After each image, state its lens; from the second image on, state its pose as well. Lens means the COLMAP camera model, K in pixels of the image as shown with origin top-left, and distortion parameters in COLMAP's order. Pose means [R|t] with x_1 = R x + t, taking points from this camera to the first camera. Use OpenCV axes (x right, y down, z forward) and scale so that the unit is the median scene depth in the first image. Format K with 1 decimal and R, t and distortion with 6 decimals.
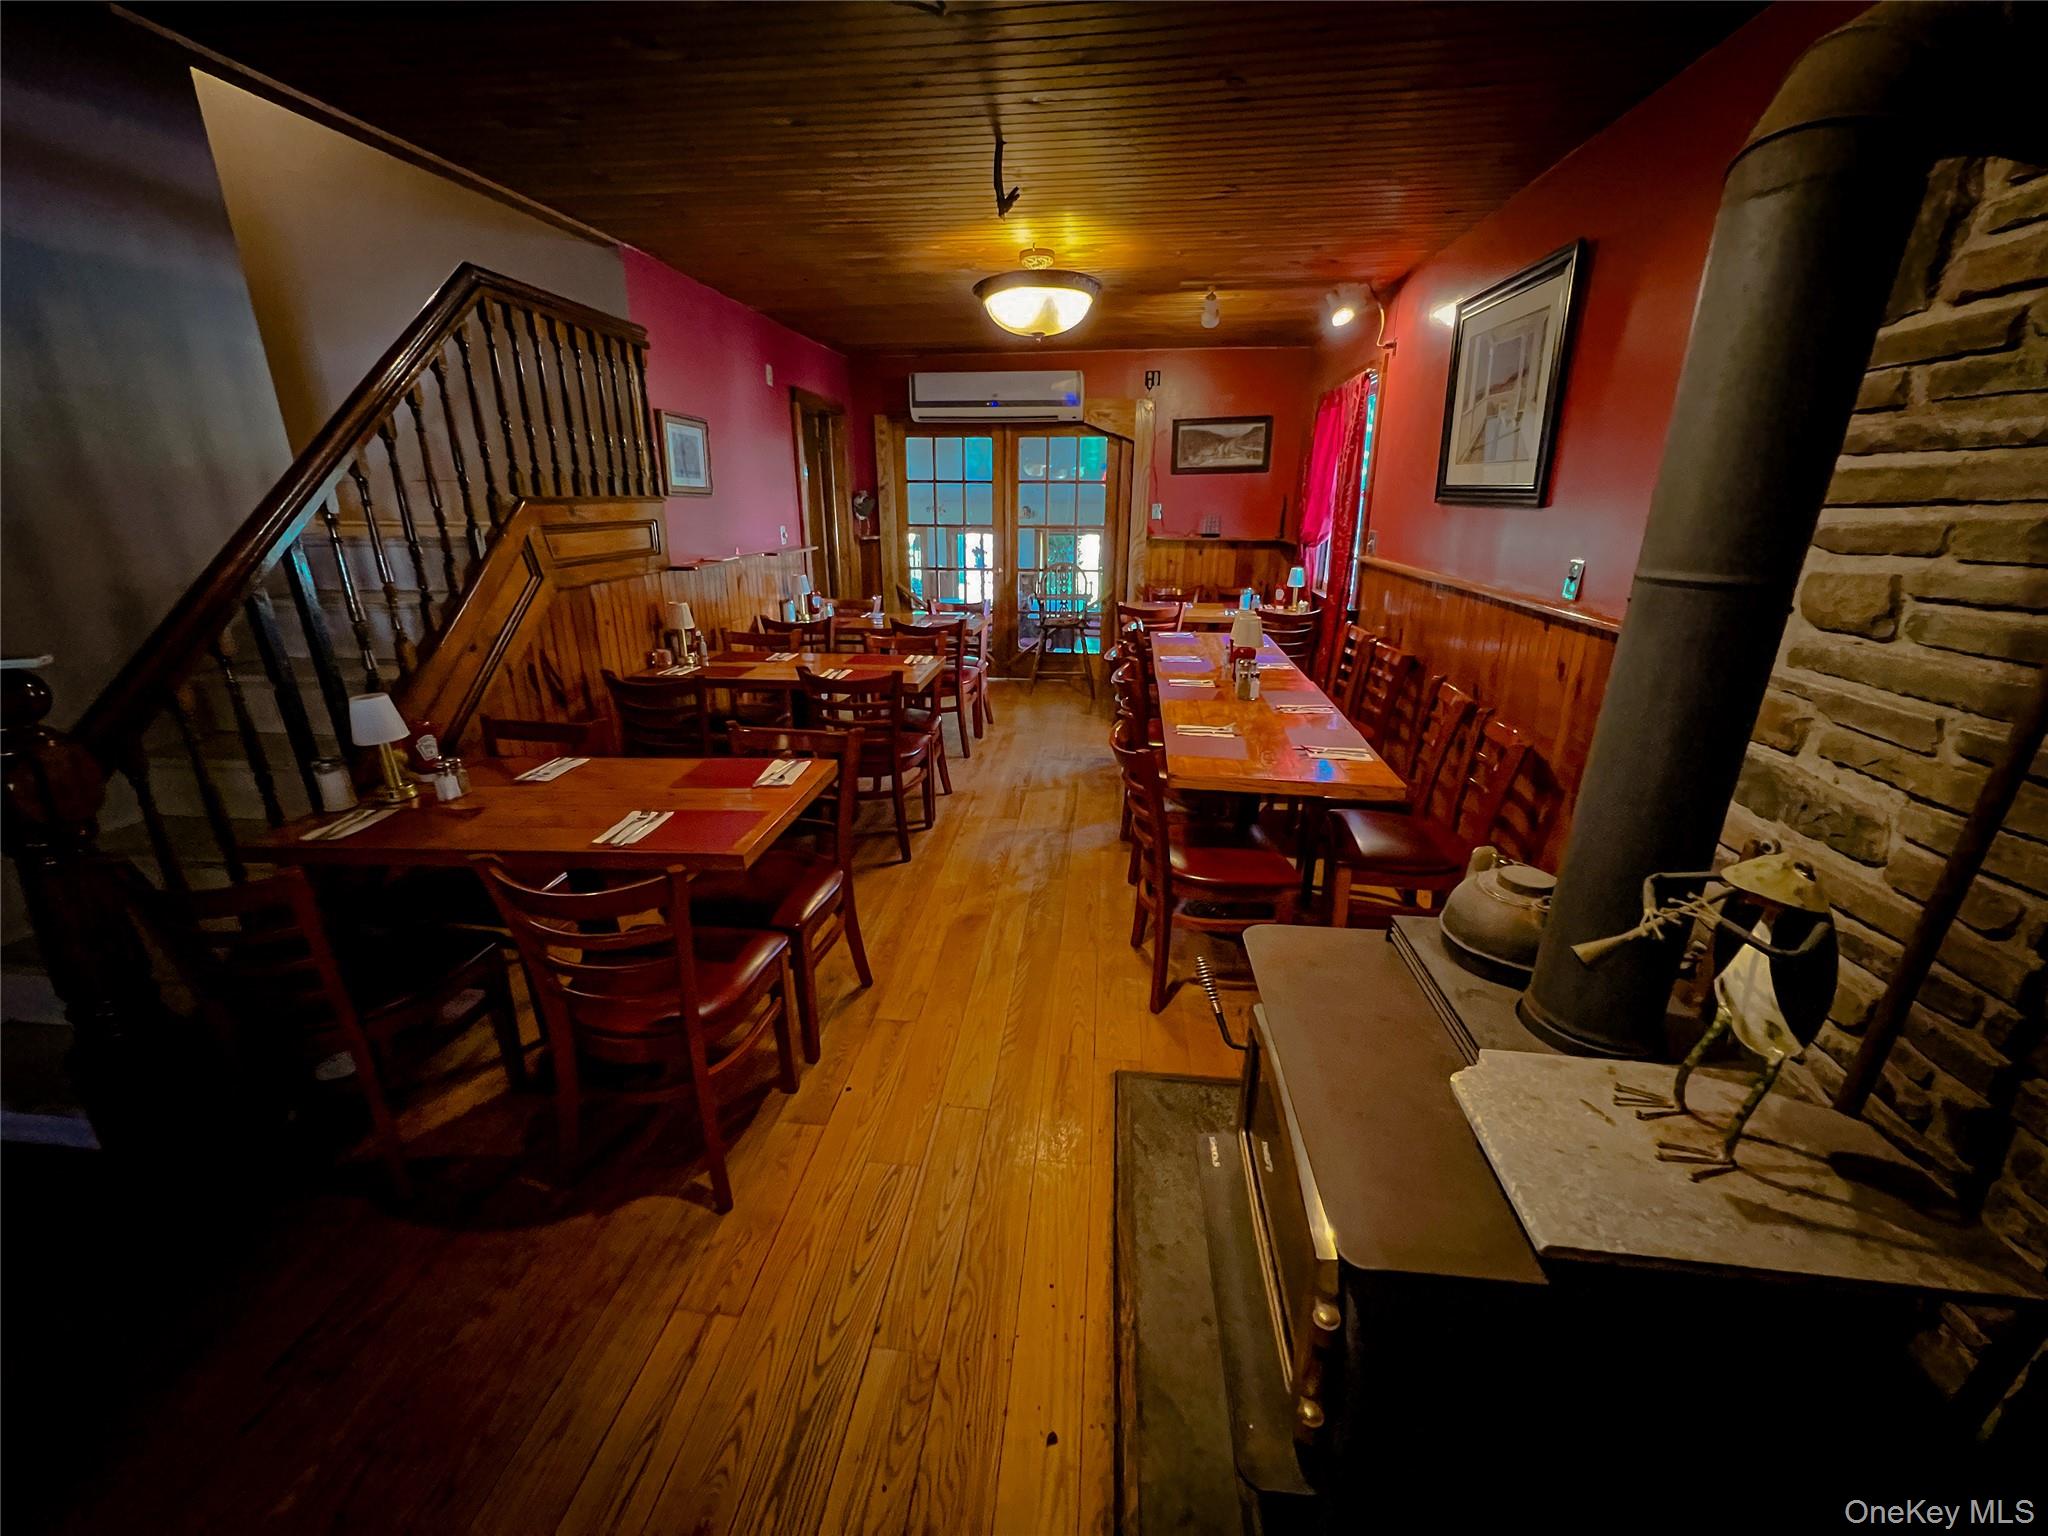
lens RADIAL K [[821.1, 0, 1024.0], [0, 821.1, 768.0], [0, 0, 1]] dist [0.000108, 0.000002]
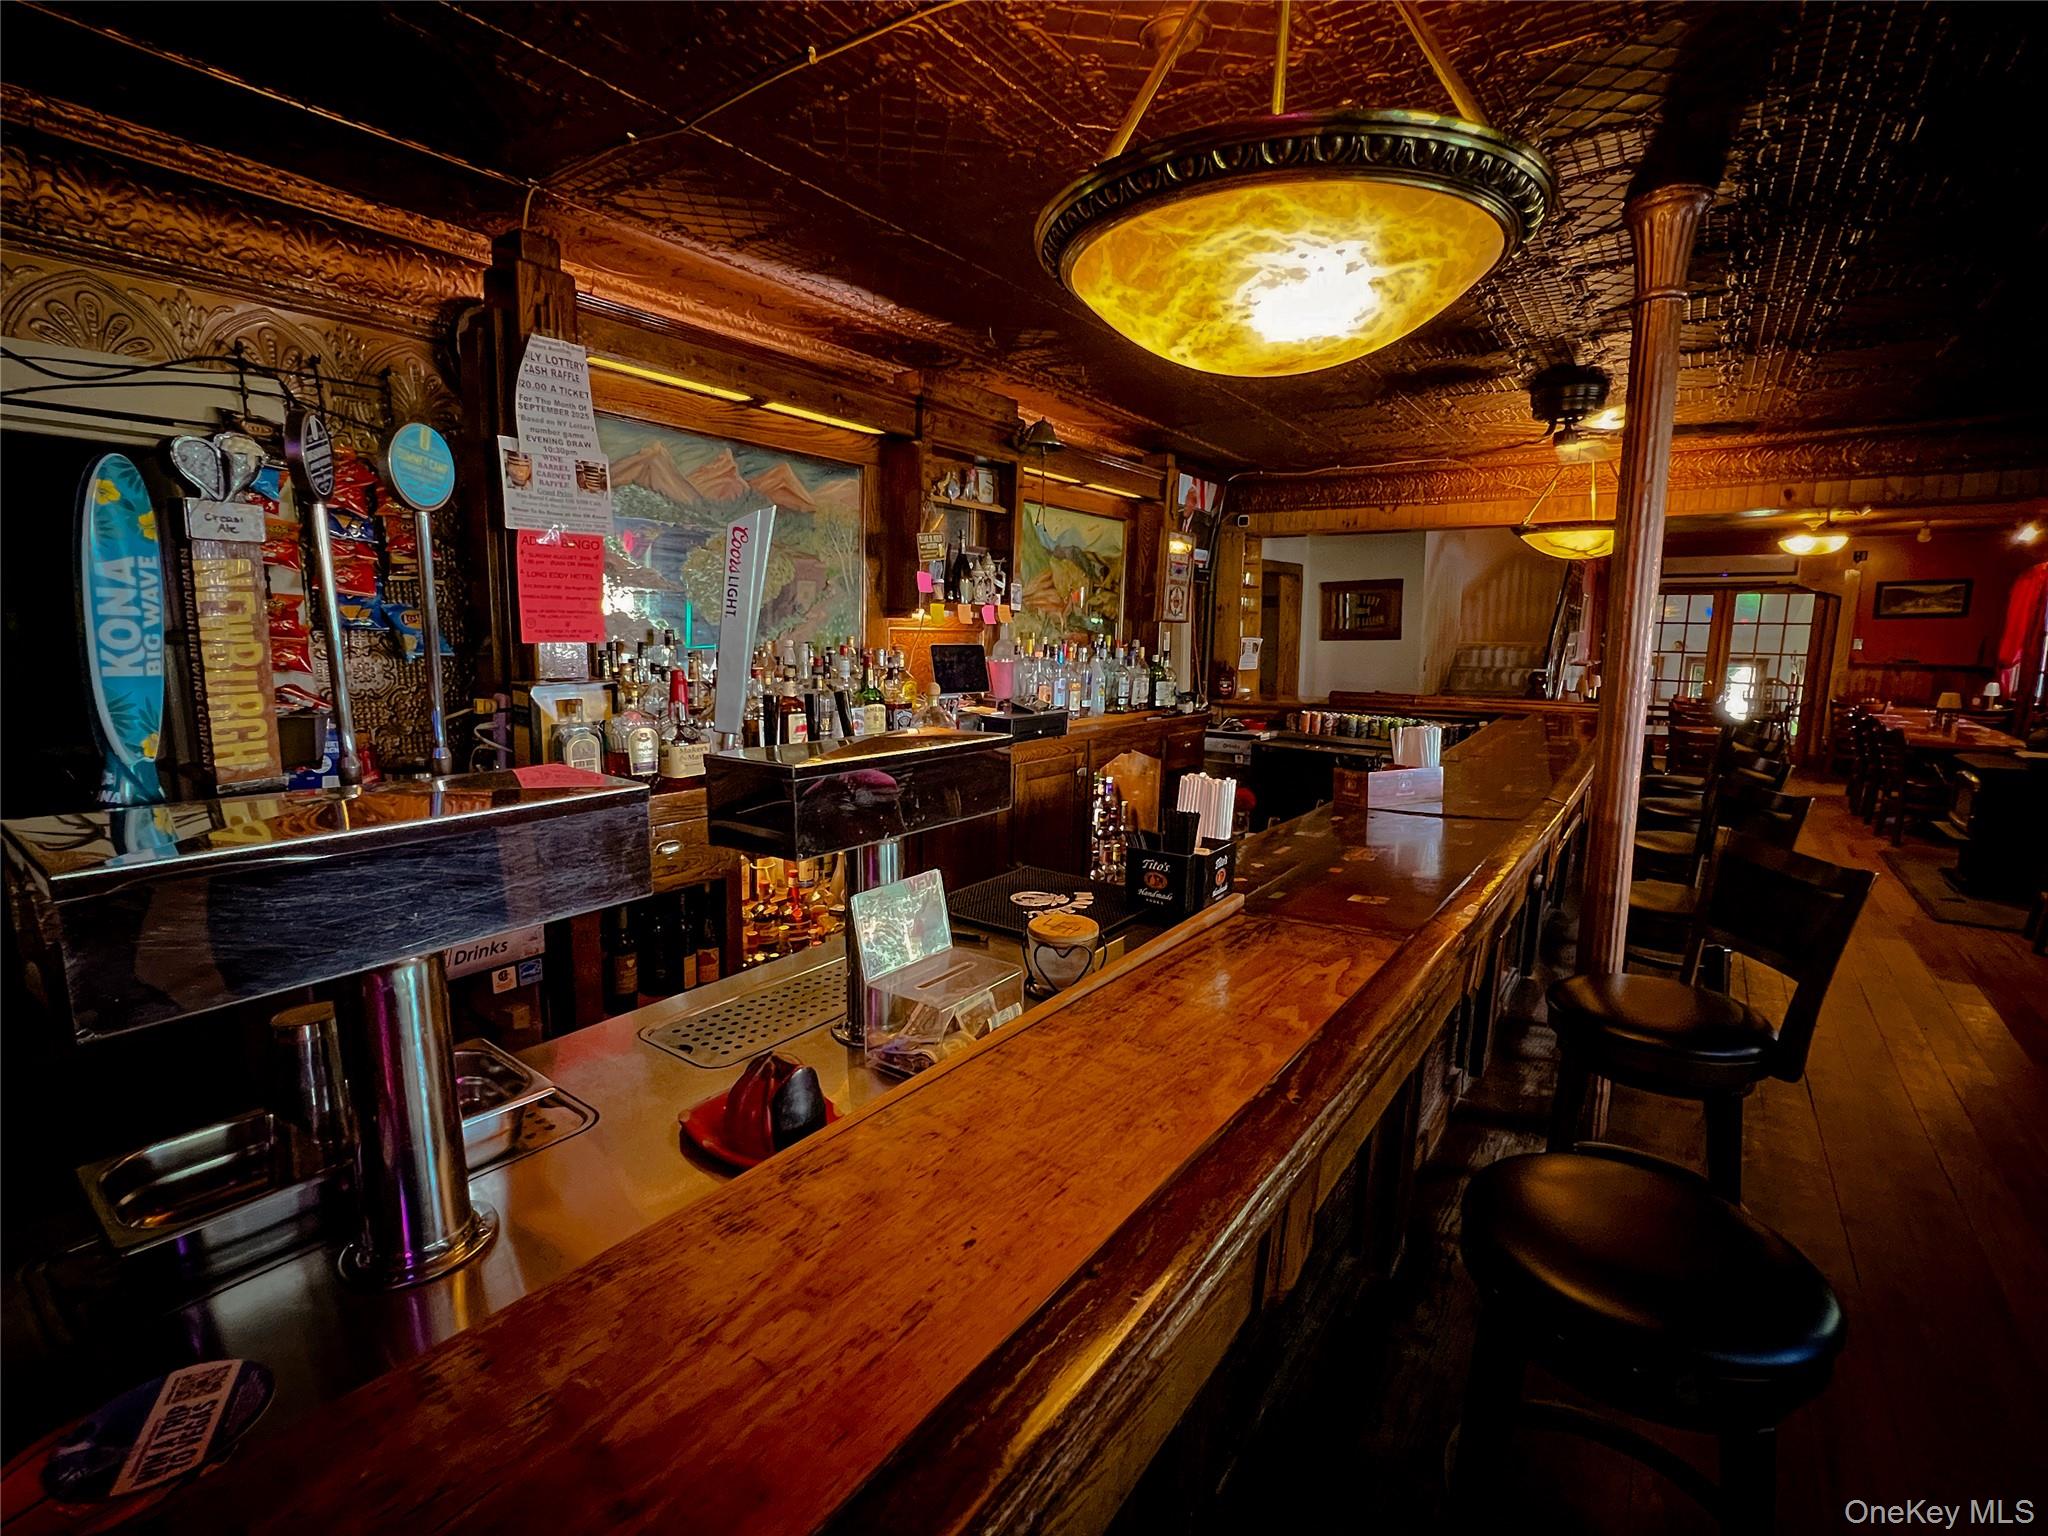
lens RADIAL K [[920.6, 0, 1021.8], [0, 920.6, 761.8], [0, 0, 1]] dist [-0.000425, -0.000323]
pose [[0.867621, 0.080939, -0.490594, -0.300402], [-0.166974, 0.976793, -0.134143, 0.344526], [0.468351, 0.198302, 0.861001, -1.015218]]
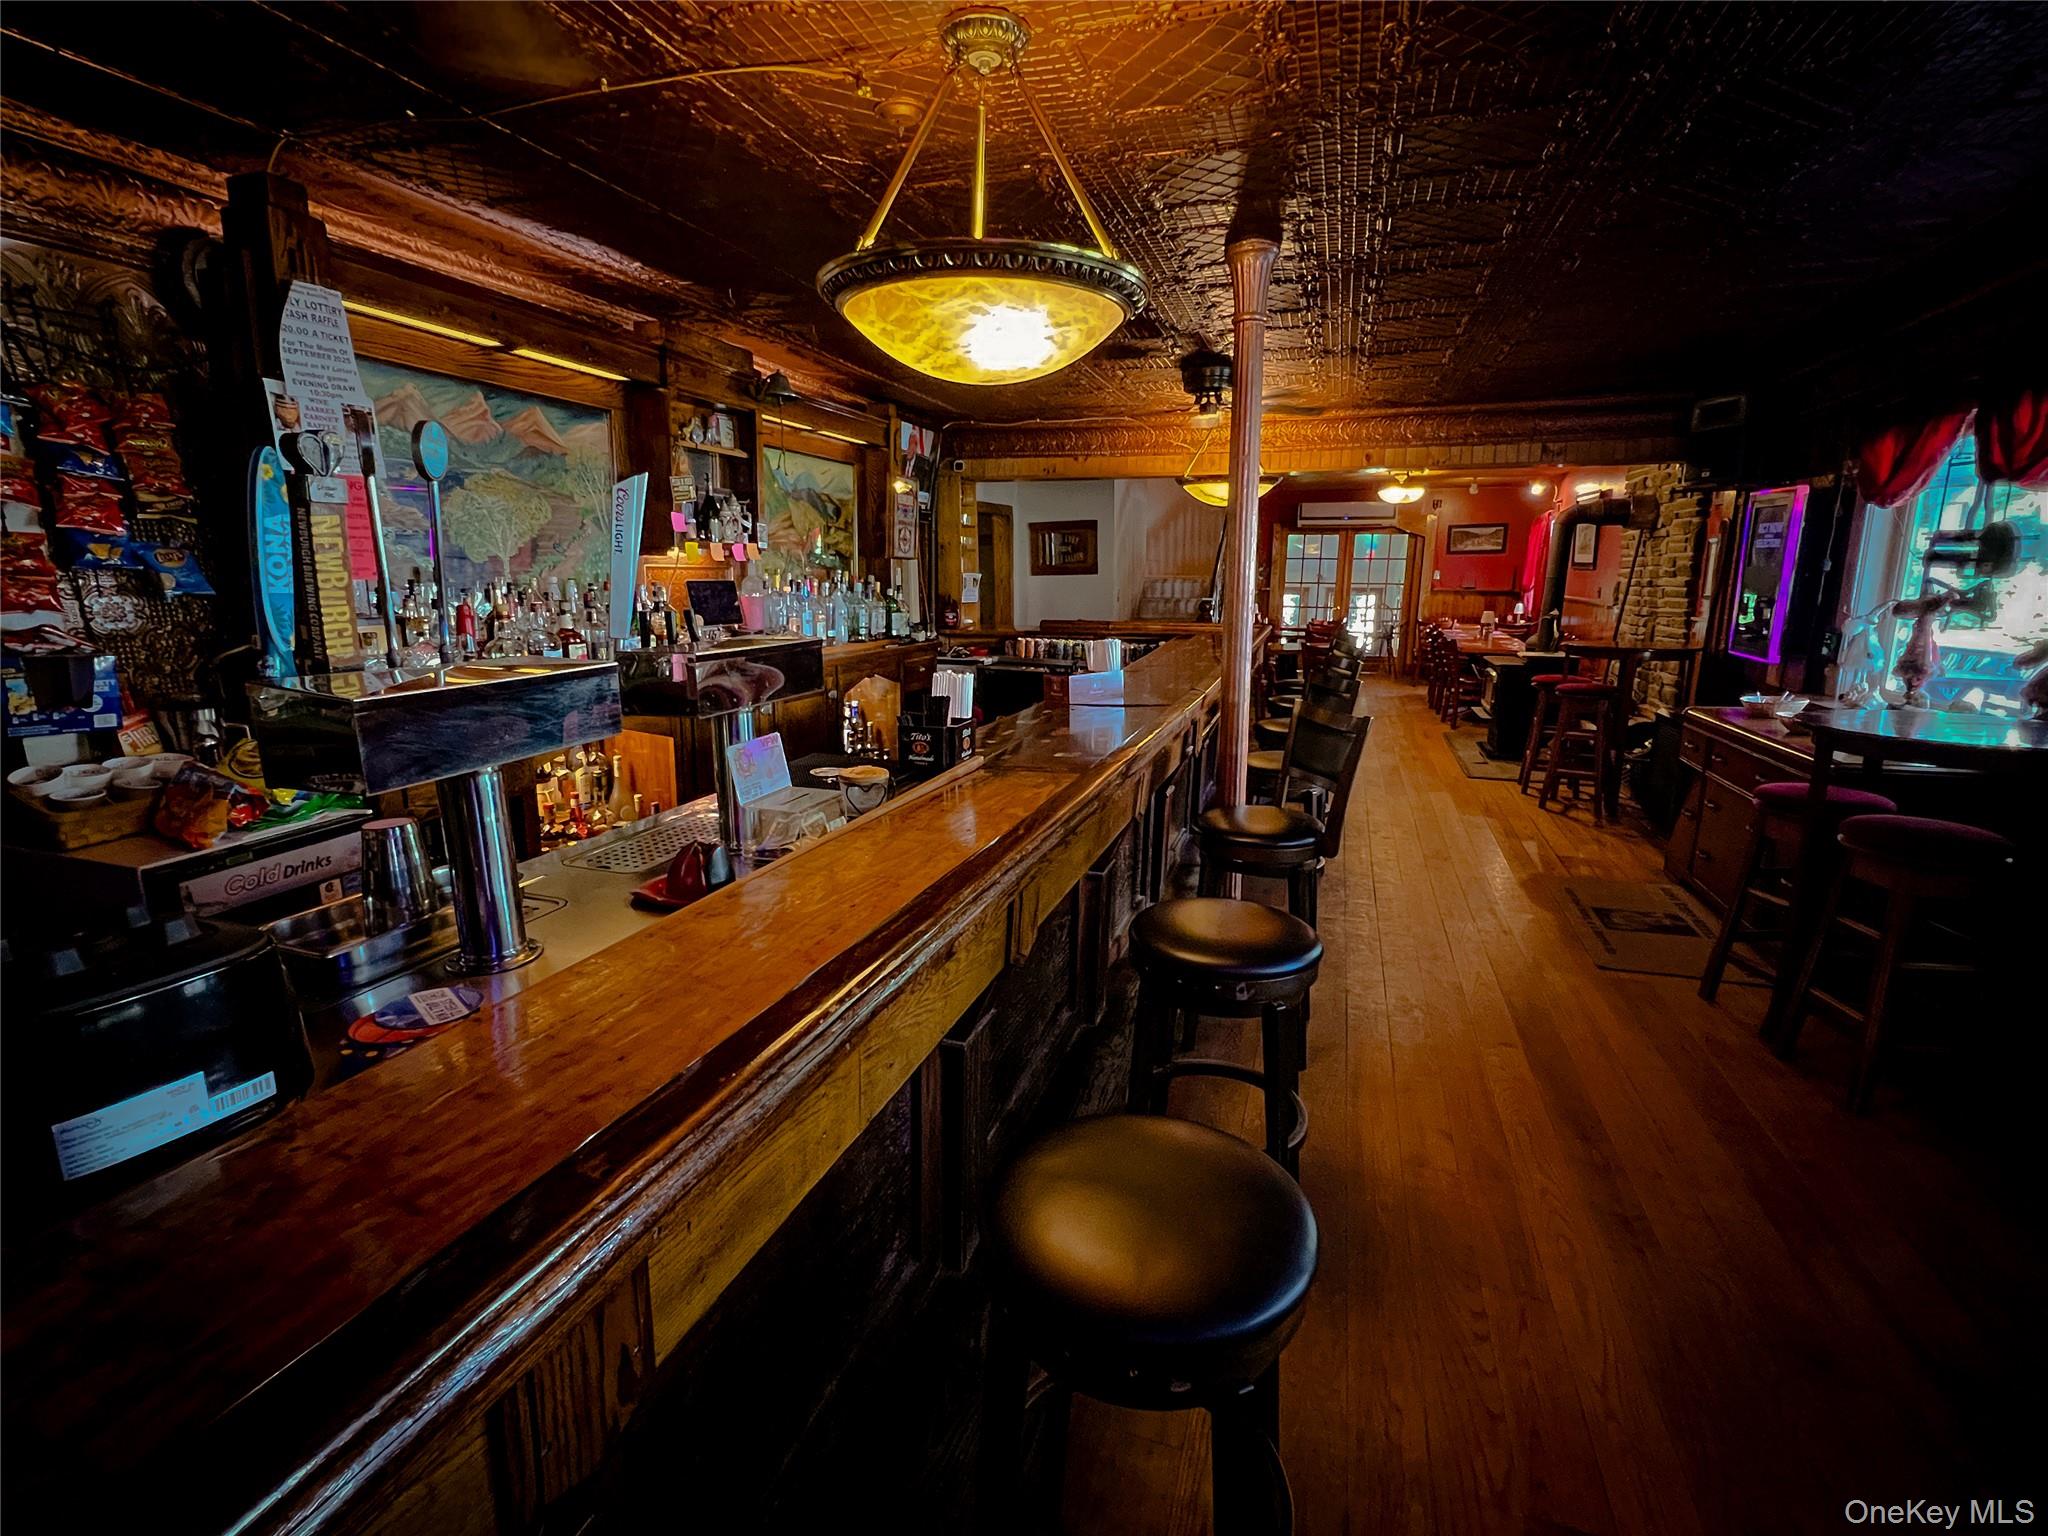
lens RADIAL K [[920.6, 0, 1021.8], [0, 920.6, 761.8], [0, 0, 1]] dist [-0.000425, -0.000323]
pose [[0.975851, 0.049327, -0.212793, -0.278763], [-0.073172, 0.991705, -0.105675, 0.375095], [0.205816, 0.118694, 0.971366, -1.101740]]
